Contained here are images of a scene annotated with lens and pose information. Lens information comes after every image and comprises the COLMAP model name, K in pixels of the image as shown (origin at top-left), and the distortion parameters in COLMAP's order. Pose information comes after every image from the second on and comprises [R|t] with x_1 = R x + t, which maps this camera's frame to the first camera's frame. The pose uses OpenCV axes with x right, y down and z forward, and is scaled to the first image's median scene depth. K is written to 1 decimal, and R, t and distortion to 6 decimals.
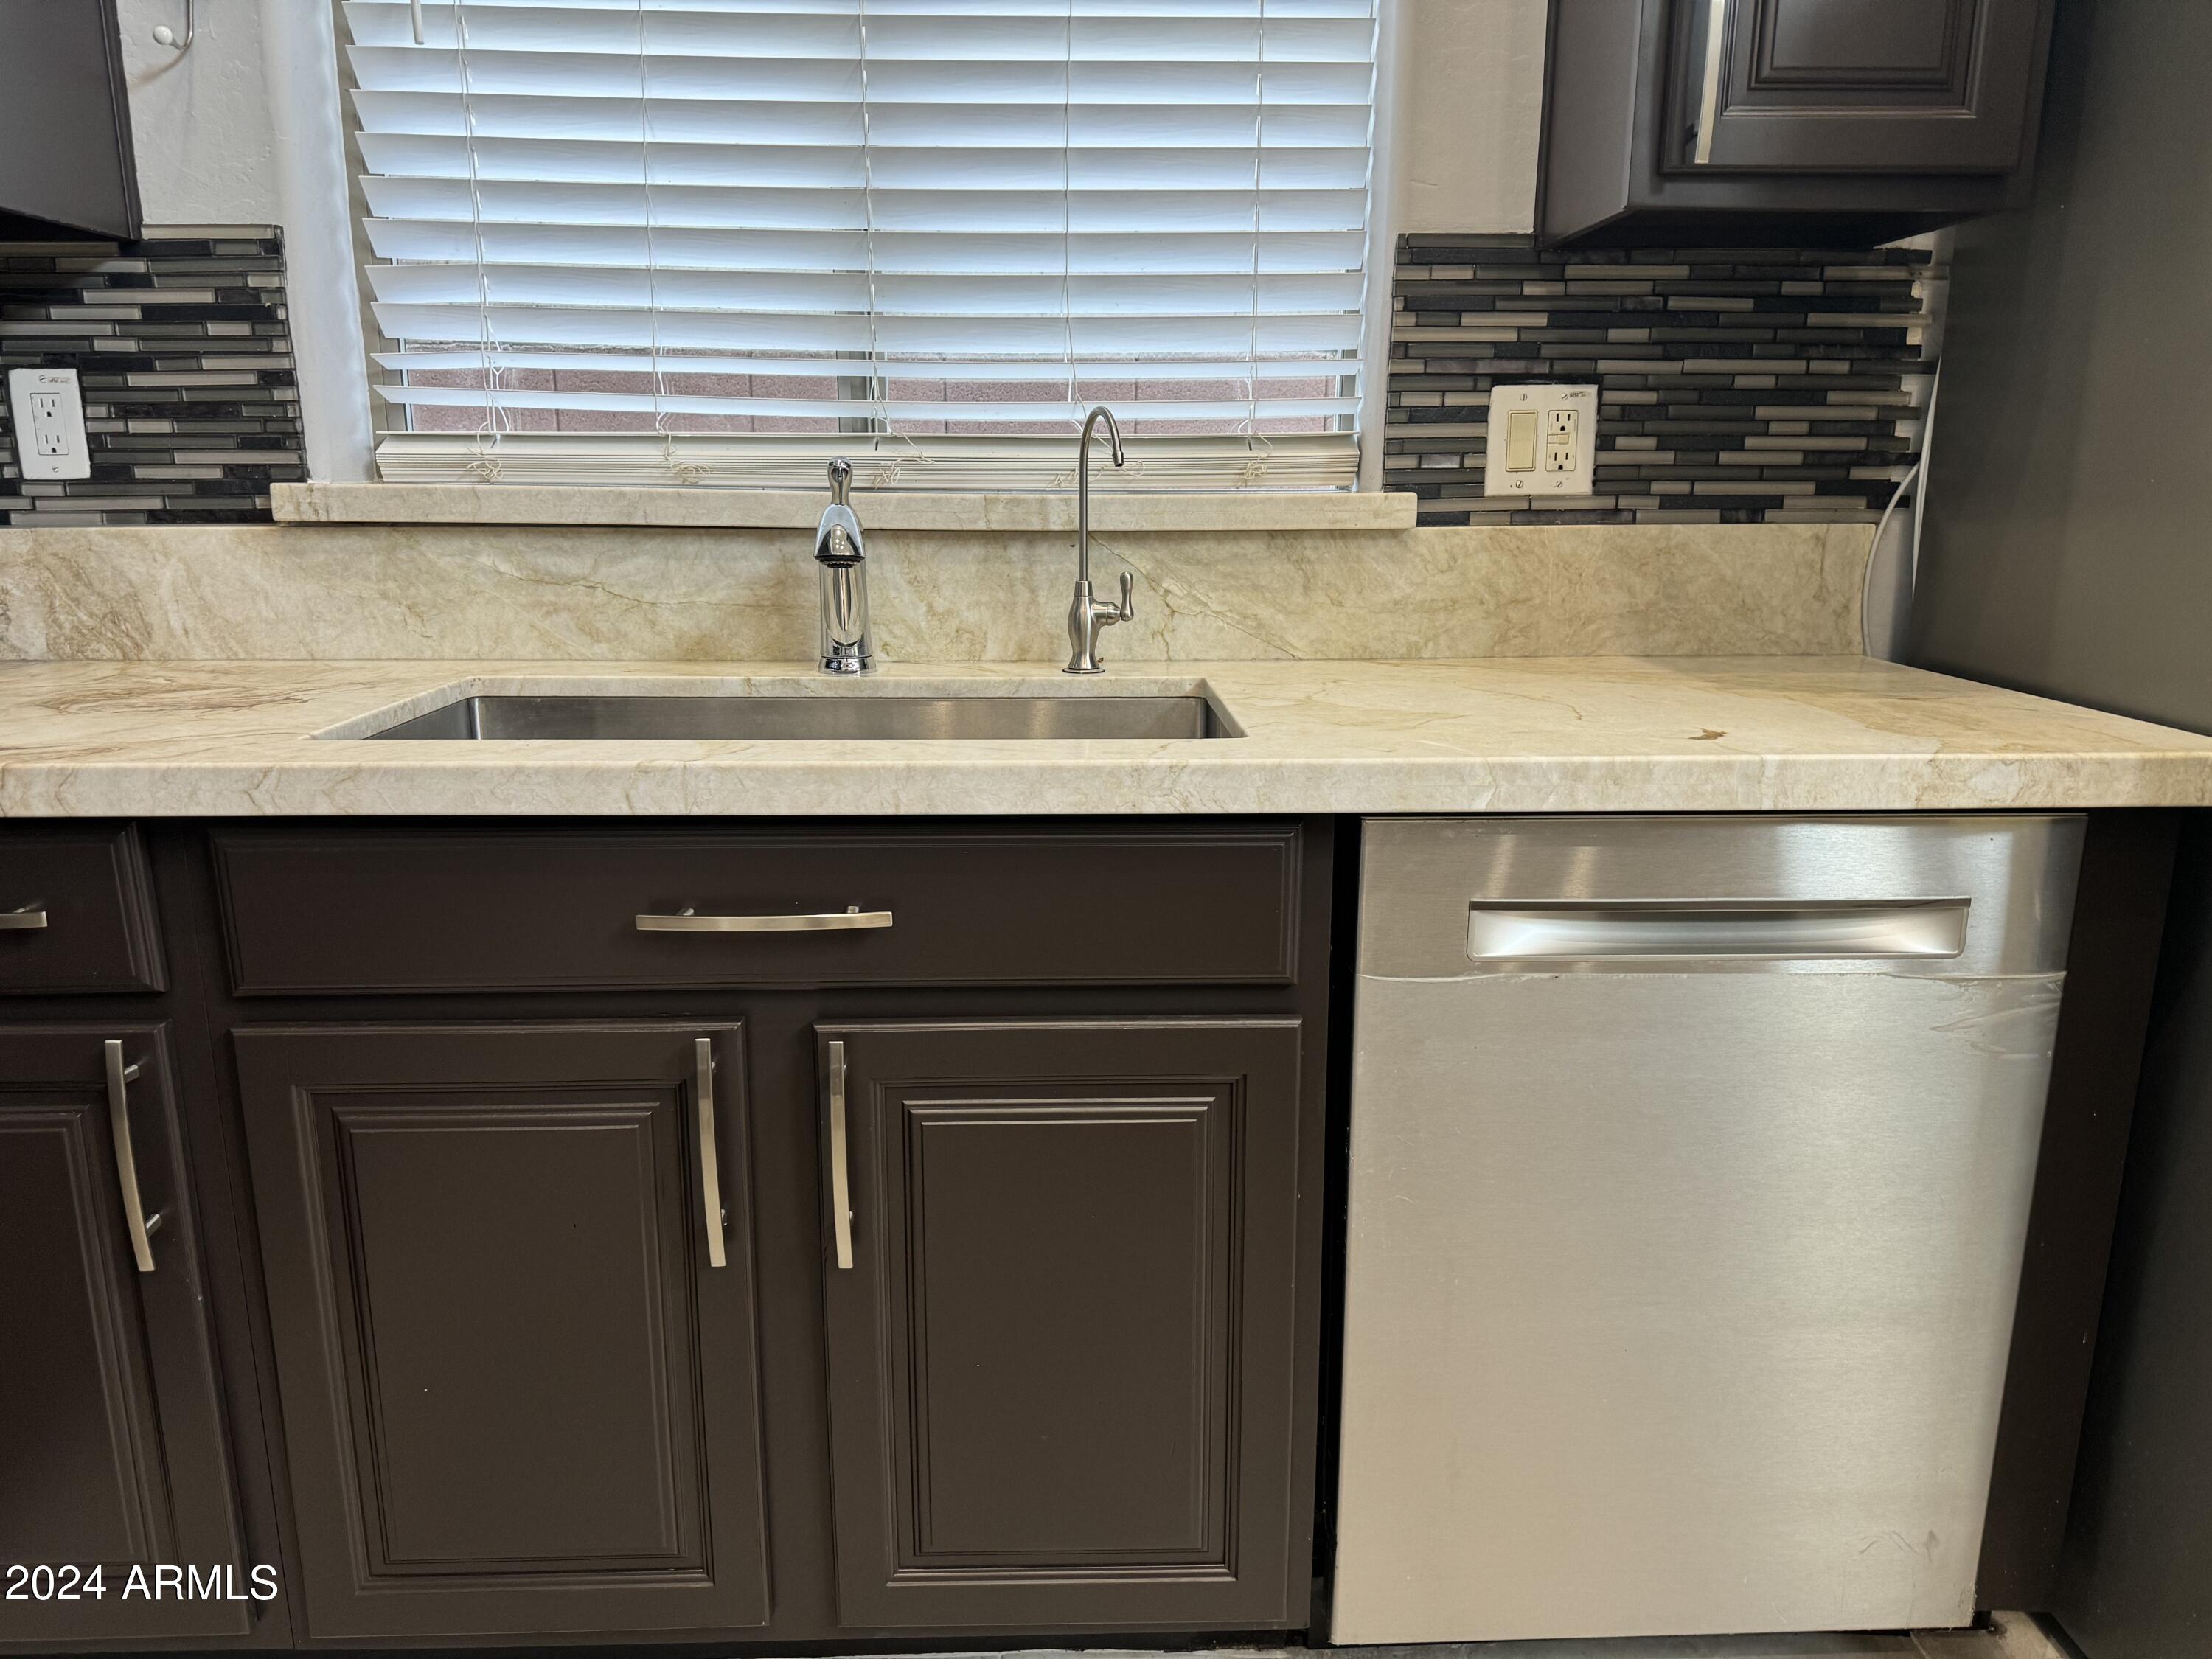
lens RADIAL K [[1569.3, 0, 1094.5], [0, 1569.3, 827.8], [0, 0, 1]] dist [0.077228, -0.061890]
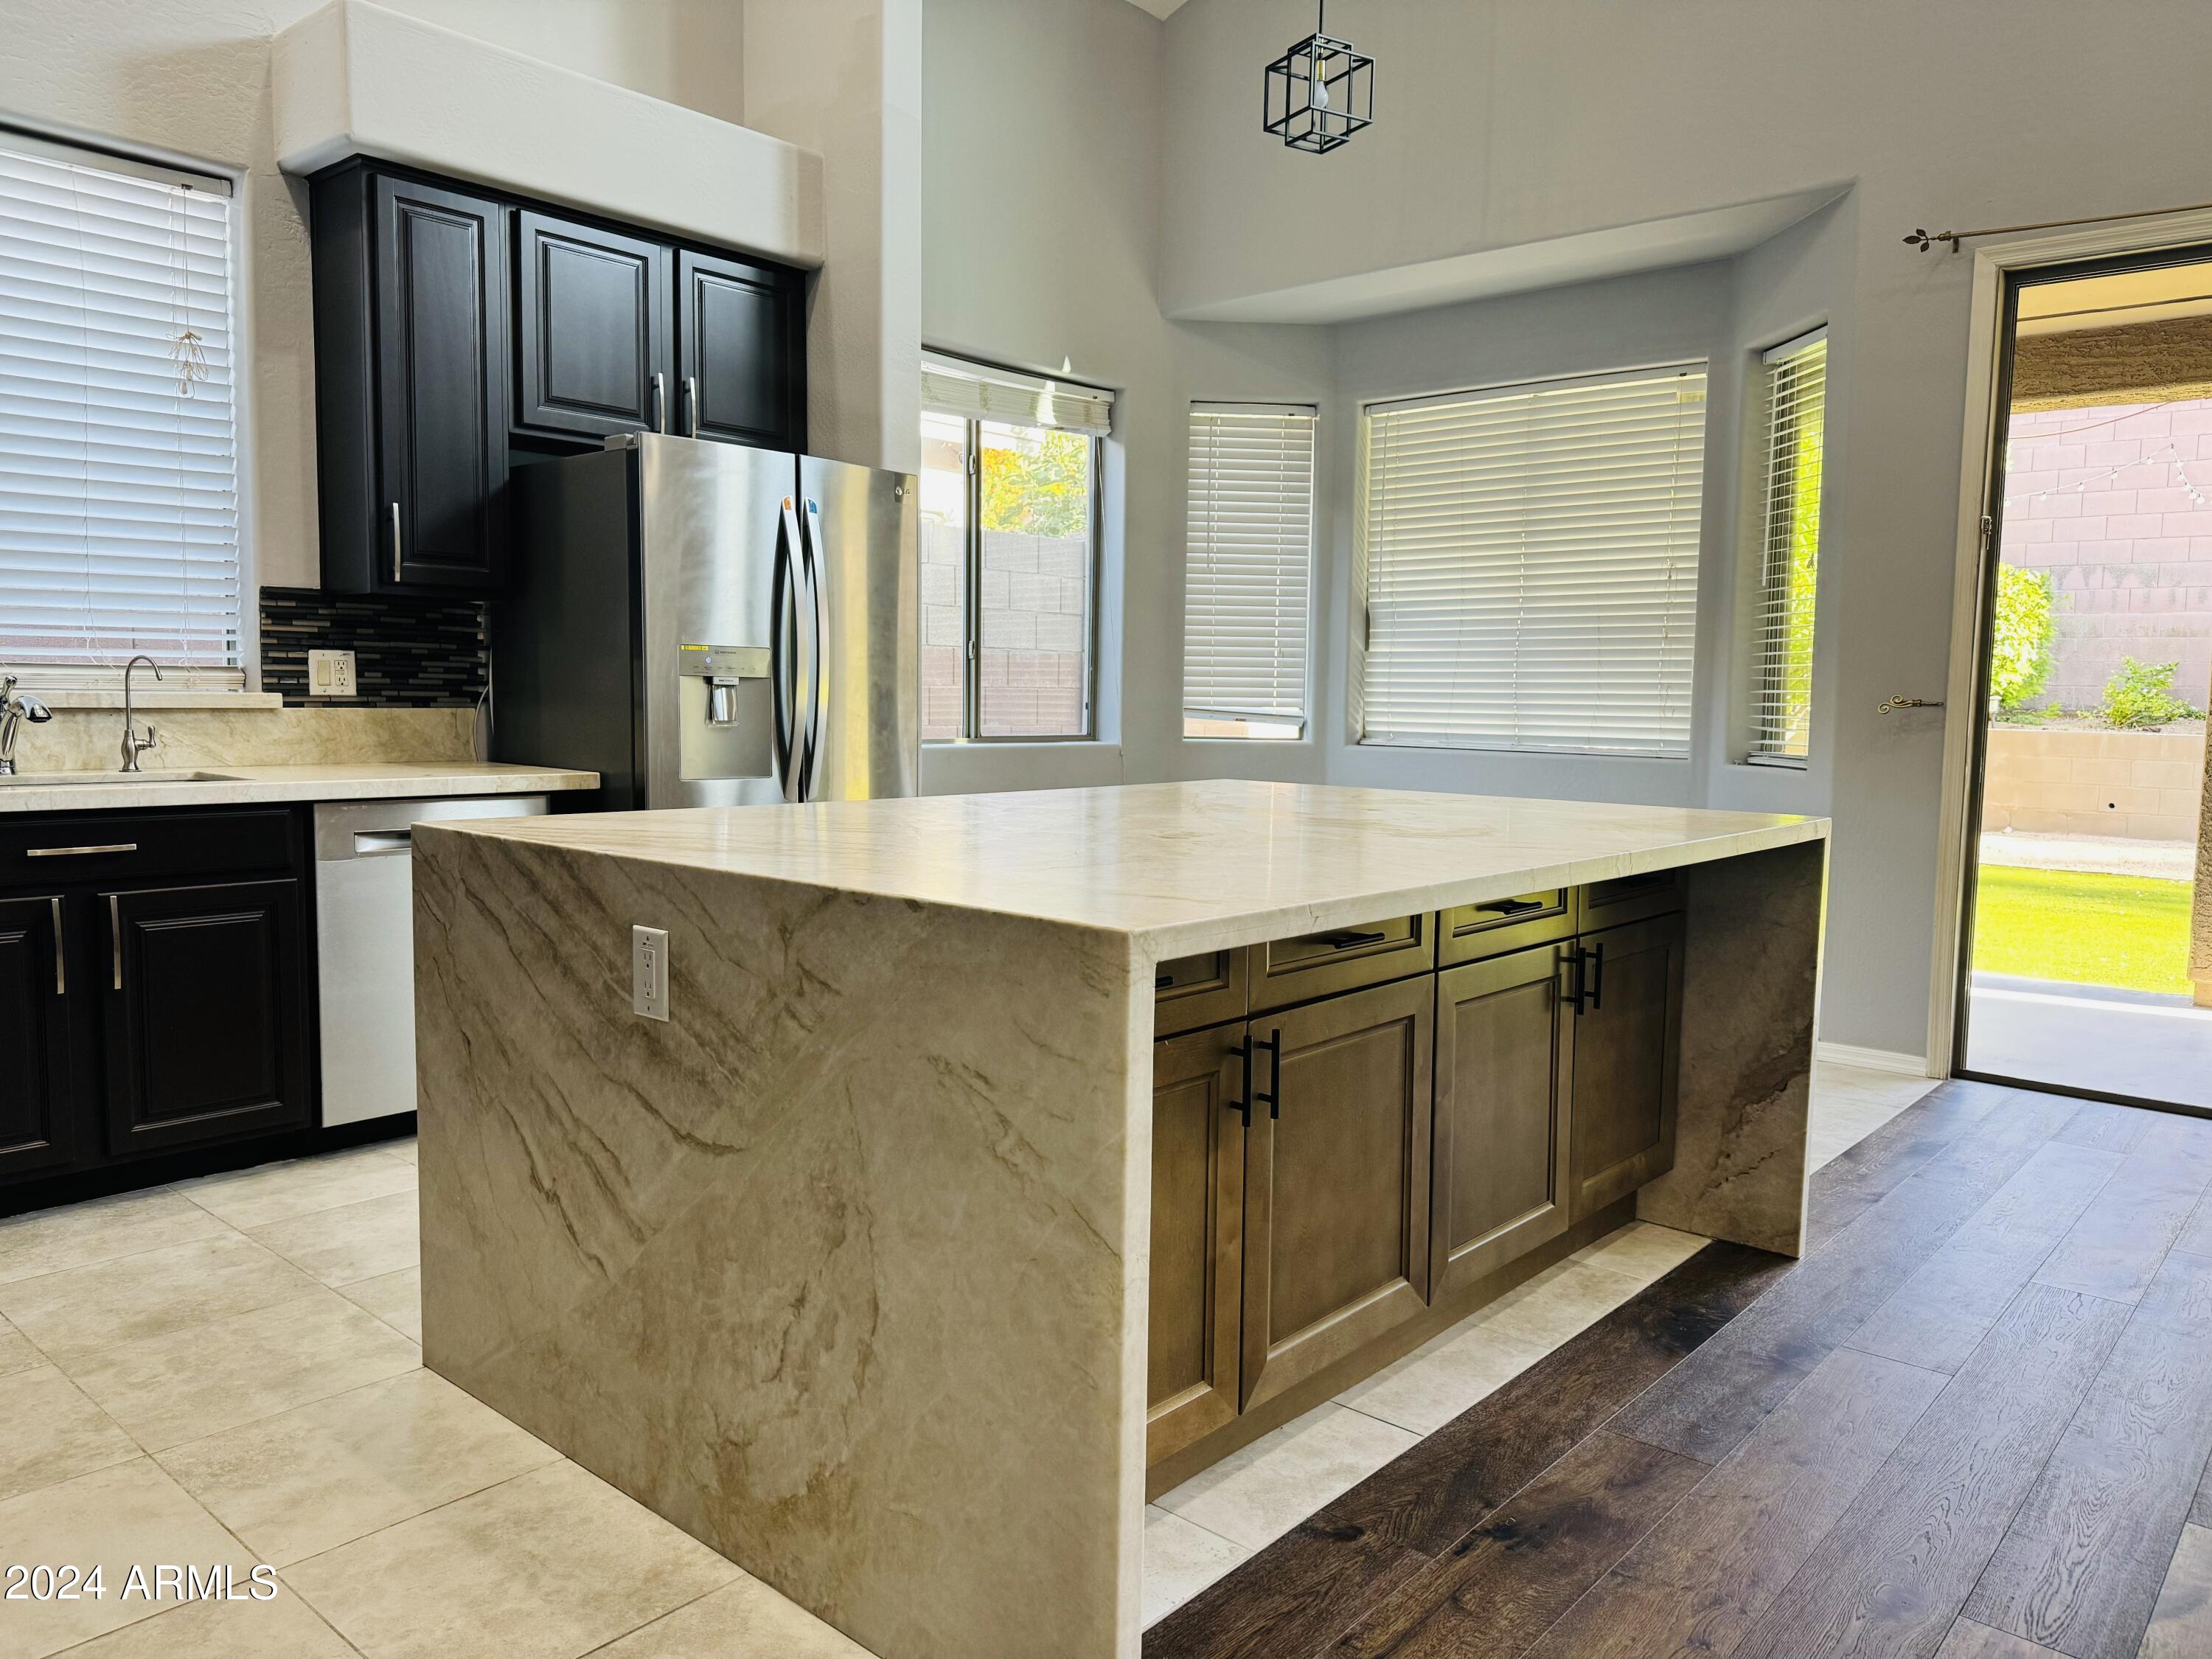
lens RADIAL K [[1569.3, 0, 1116.4], [0, 1569.3, 817.2], [0, 0, 1]] dist [0.077228, -0.061890]
pose [[0.674215, -0.050951, 0.736776, -0.701641], [0.148256, 0.986647, -0.067436, 0.306256], [-0.723502, 0.154697, 0.672766, -1.430985]]
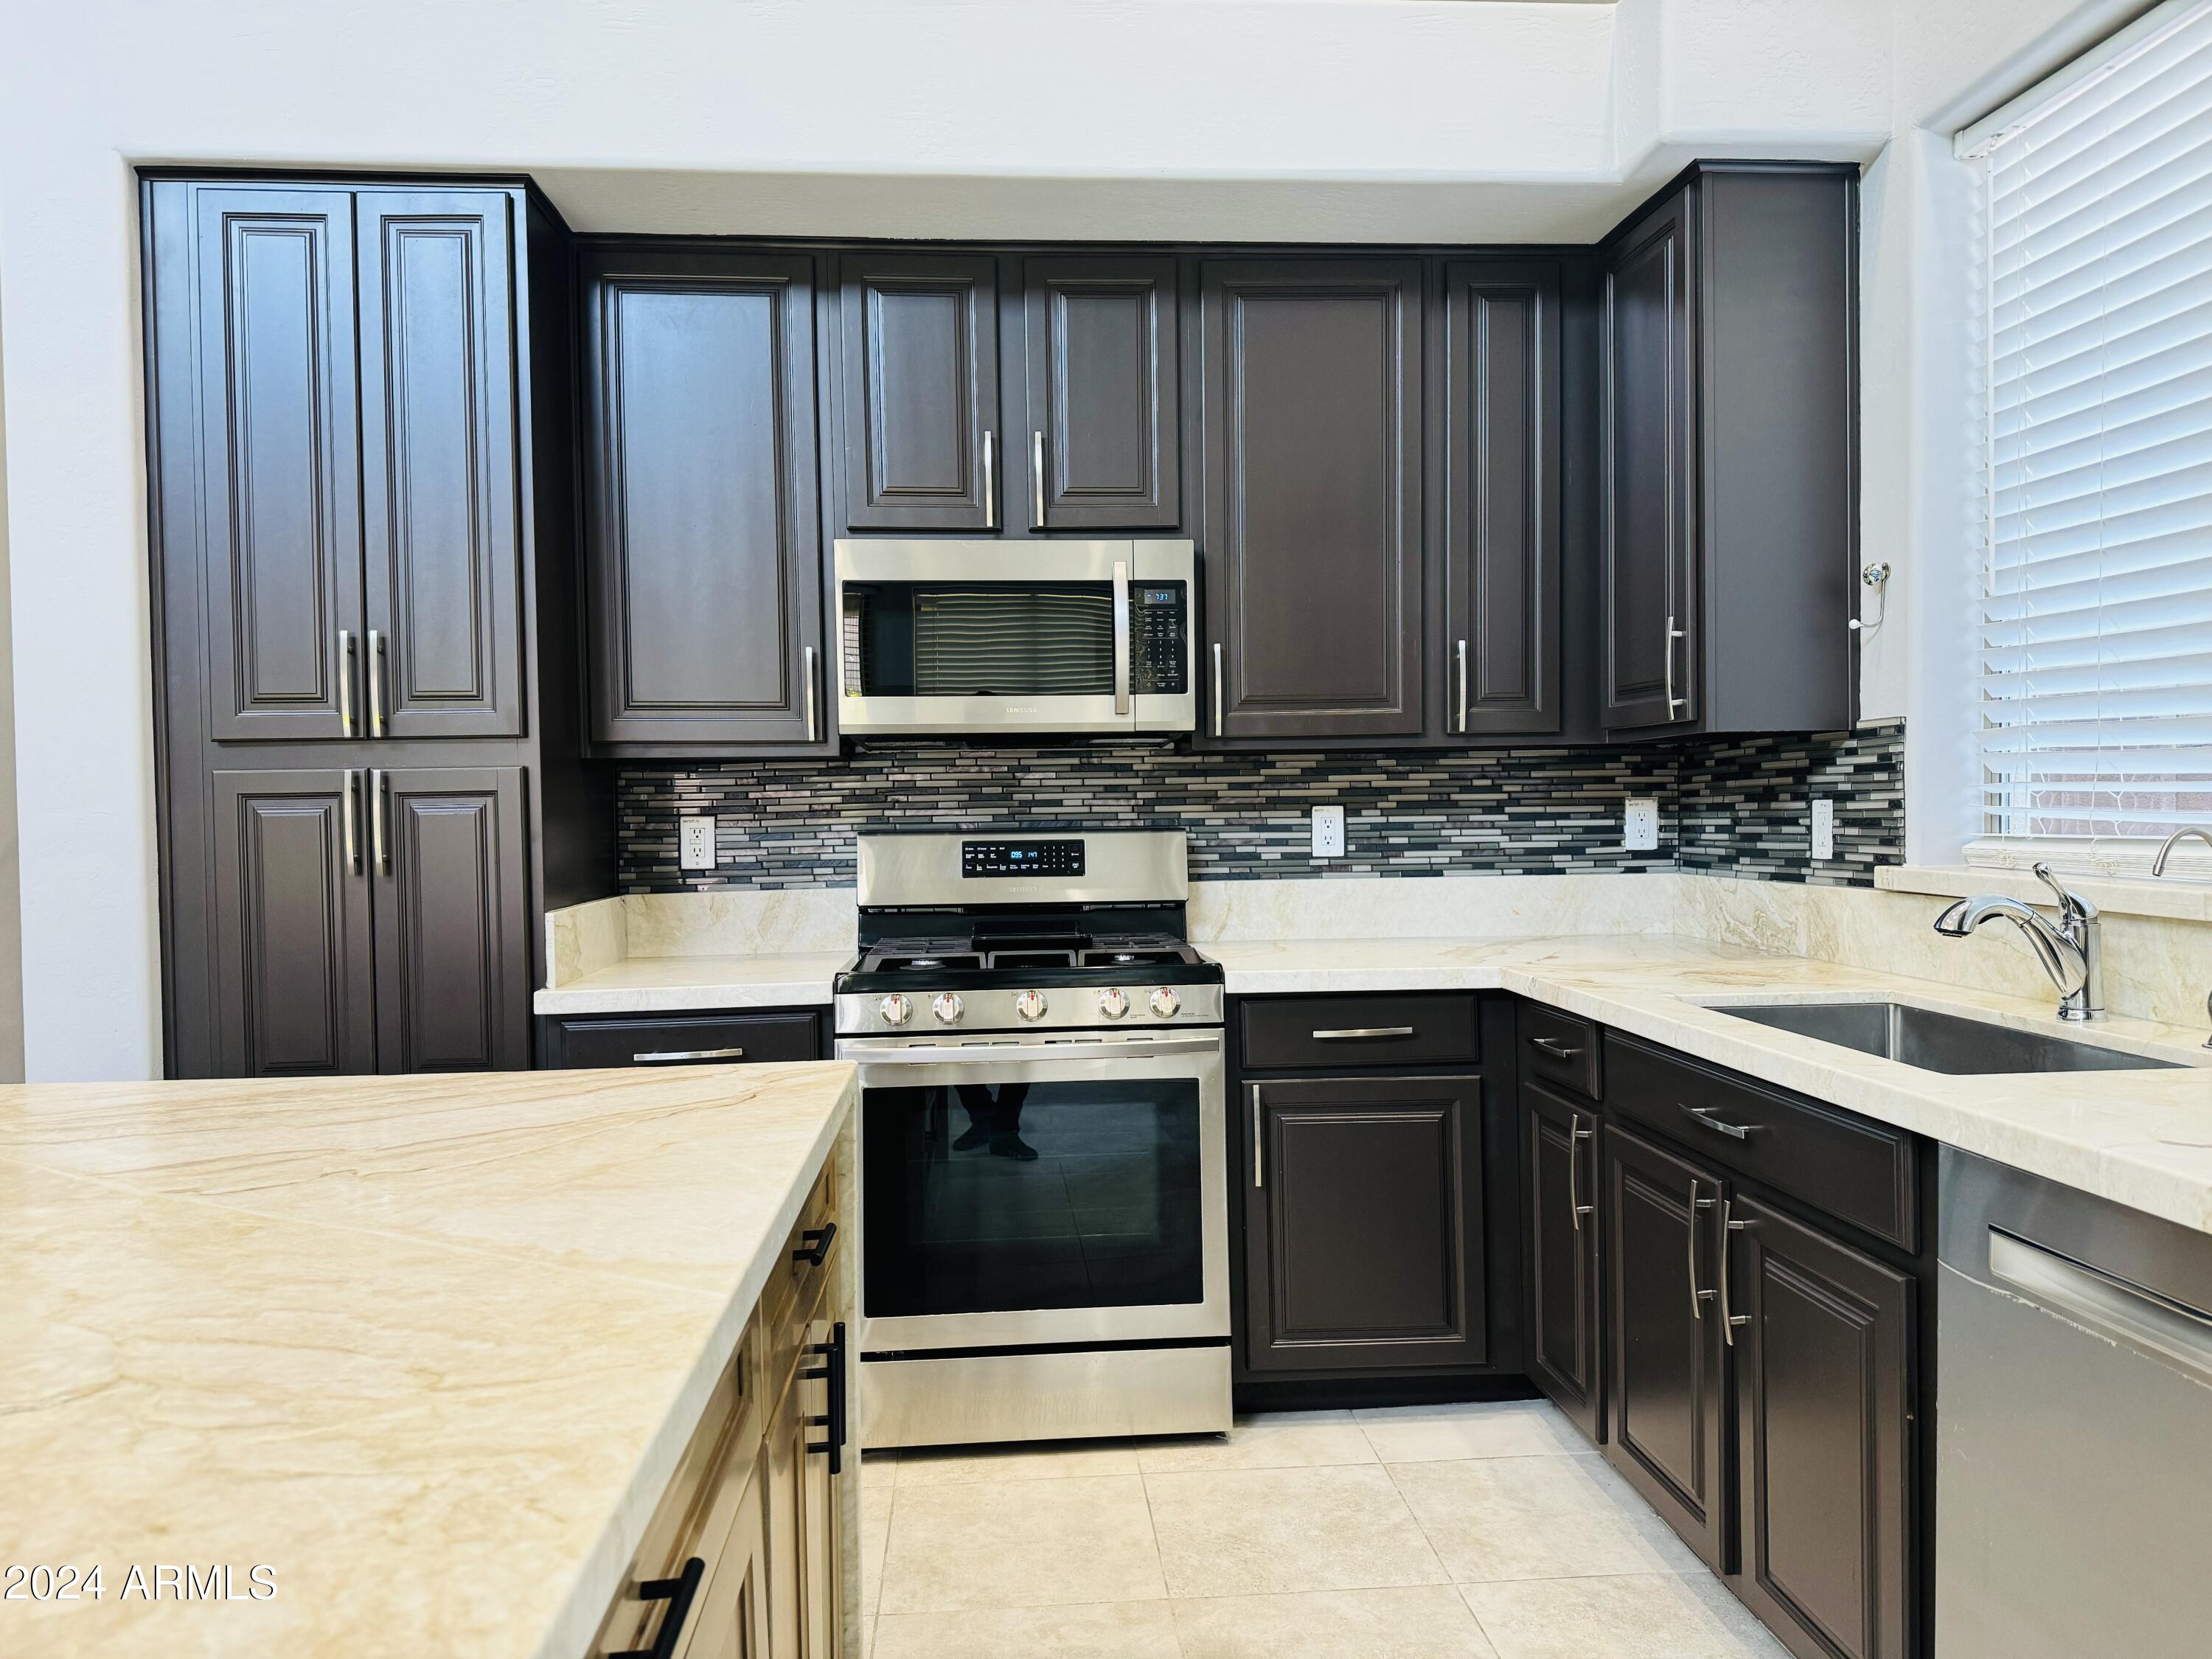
lens RADIAL K [[1569.3, 0, 1112.7], [0, 1569.3, 834.9], [0, 0, 1]] dist [0.077228, -0.061890]
pose [[0.062303, 0.021458, -0.997827, 1.079201], [-0.218145, 0.975889, 0.007366, -0.084955], [0.973926, 0.217212, 0.065482, 0.109684]]
